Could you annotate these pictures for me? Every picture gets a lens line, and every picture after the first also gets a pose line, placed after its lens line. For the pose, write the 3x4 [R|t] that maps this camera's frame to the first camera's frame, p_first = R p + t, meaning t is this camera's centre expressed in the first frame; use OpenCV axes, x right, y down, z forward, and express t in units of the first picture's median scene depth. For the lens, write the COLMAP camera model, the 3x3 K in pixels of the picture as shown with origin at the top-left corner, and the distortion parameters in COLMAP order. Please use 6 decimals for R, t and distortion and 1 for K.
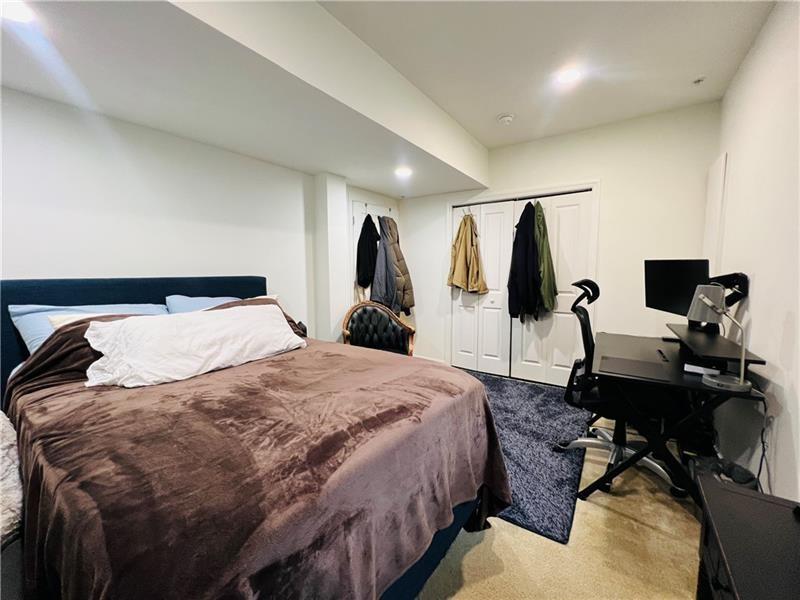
lens RADIAL K [[321.0, 0, 401.1], [0, 321.0, 297.3], [0, 0, 1]] dist [-0.002292, 0.000688]
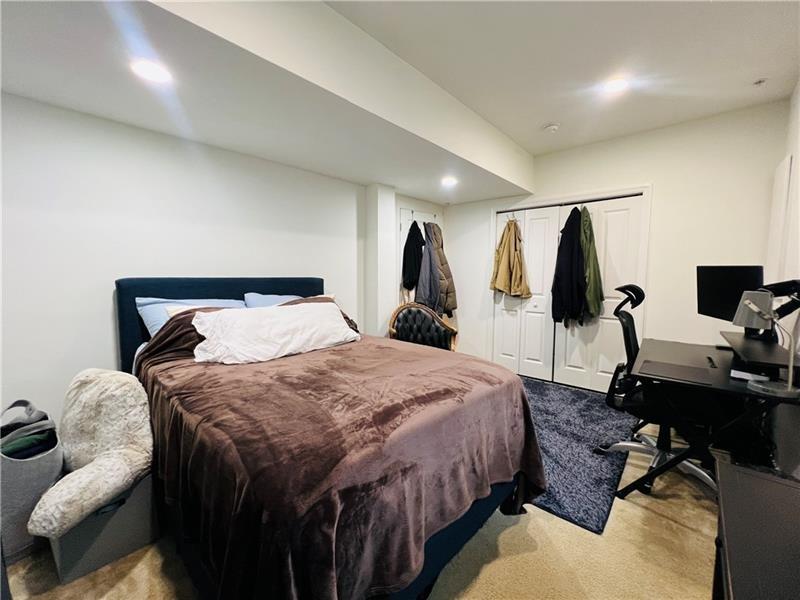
lens RADIAL K [[321.0, 0, 397.8], [0, 321.0, 297.8], [0, 0, 1]] dist [-0.002292, 0.000688]
pose [[0.990381, 0.020878, -0.136786, -0.014854], [-0.022221, 0.999719, -0.008292, 0.012907], [0.136575, 0.011252, 0.990566, -0.124268]]
